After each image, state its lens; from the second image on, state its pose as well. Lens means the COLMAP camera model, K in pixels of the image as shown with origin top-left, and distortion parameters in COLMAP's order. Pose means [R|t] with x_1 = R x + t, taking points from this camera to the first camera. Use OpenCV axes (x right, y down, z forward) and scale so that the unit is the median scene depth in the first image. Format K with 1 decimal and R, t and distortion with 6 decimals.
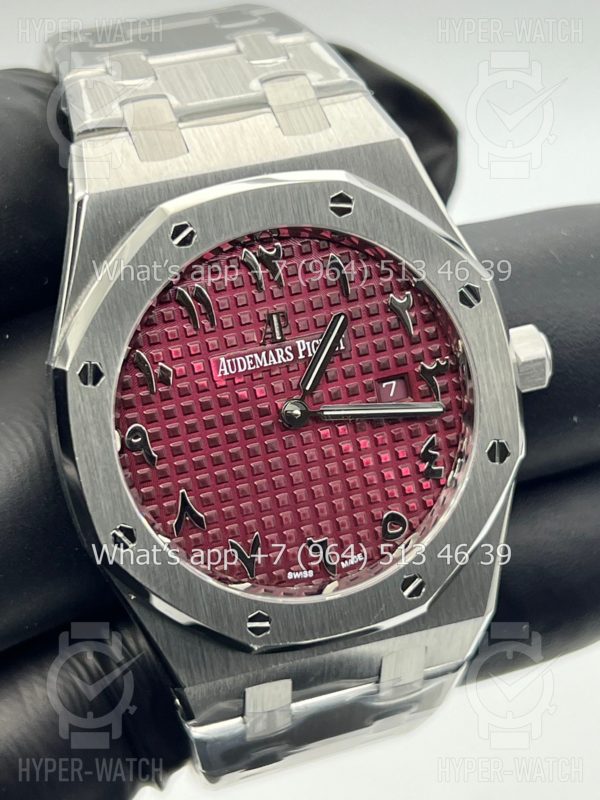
lens RADIAL K [[1857.1, 0, 301.5], [0, 1857.1, 402.0], [0, 0, 1]] dist [0.085268, 0.000000]
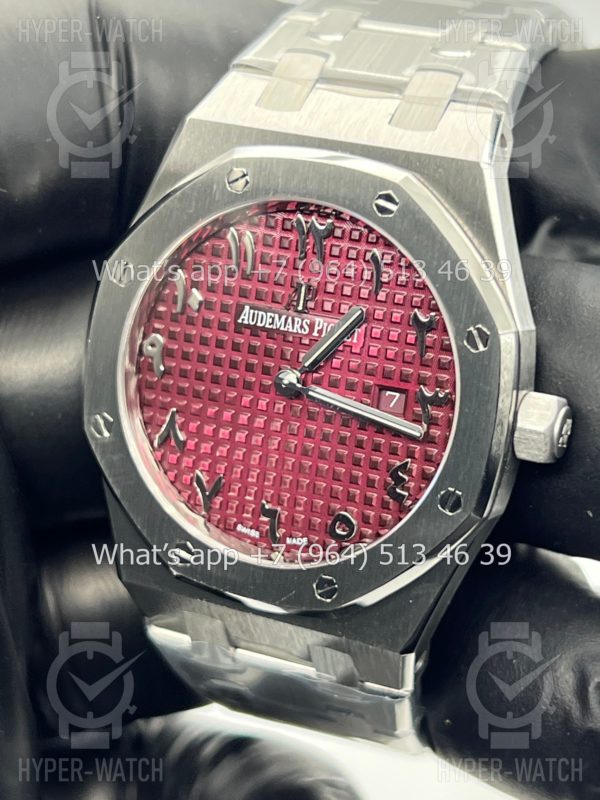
lens RADIAL K [[1857.1, 0, 315.5], [0, 1857.1, 417.8], [0, 0, 1]] dist [0.085268, 0.000000]
pose [[0.752419, 0.377997, -0.539429, 0.566072], [-0.357576, 0.922173, 0.147436, -0.132090], [0.553177, 0.081953, 0.829023, 0.160753]]
